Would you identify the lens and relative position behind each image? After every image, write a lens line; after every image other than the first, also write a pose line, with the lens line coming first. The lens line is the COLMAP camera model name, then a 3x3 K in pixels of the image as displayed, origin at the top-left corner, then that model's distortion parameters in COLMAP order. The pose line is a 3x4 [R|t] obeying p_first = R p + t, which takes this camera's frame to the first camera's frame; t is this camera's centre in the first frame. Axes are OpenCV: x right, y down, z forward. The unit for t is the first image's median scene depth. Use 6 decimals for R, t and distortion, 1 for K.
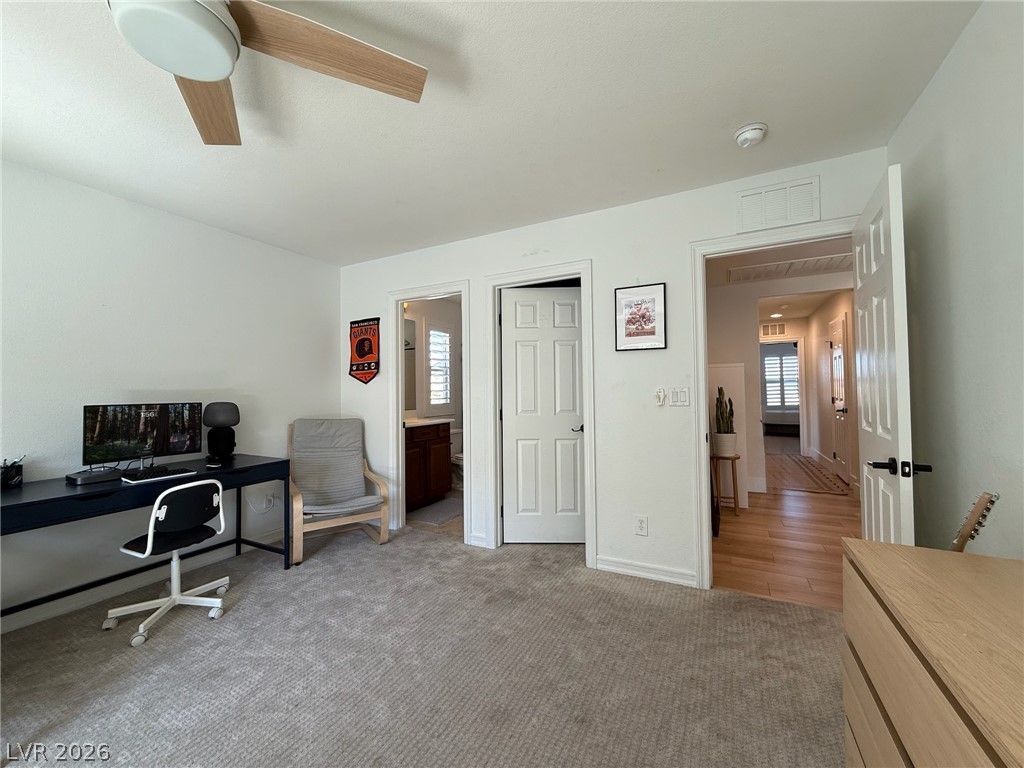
lens RADIAL K [[407.0, 0, 512.0], [0, 407.0, 384.0], [0, 0, 1]] dist [-0.001810, -0.000423]
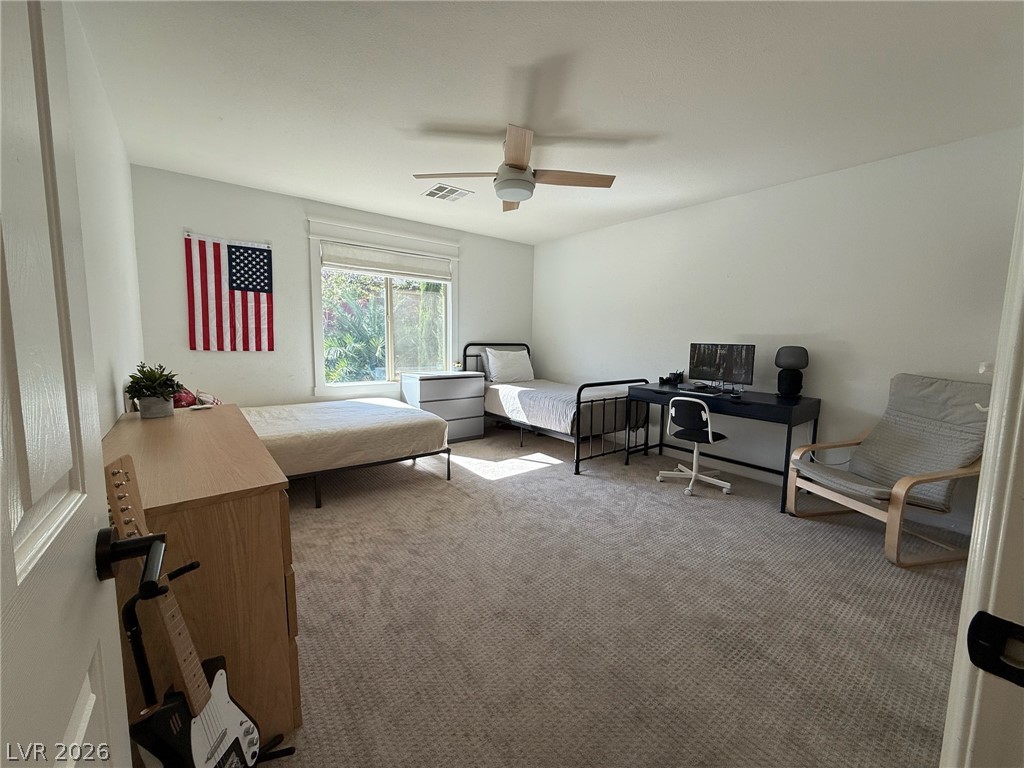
lens RADIAL K [[407.0, 0, 512.0], [0, 407.0, 384.0], [0, 0, 1]] dist [-0.001810, -0.000423]
pose [[-0.407693, 0.111816, -0.906247, 0.592832], [0.005438, 0.992754, 0.120043, 0.010912], [0.913103, 0.044012, -0.405347, 0.765150]]
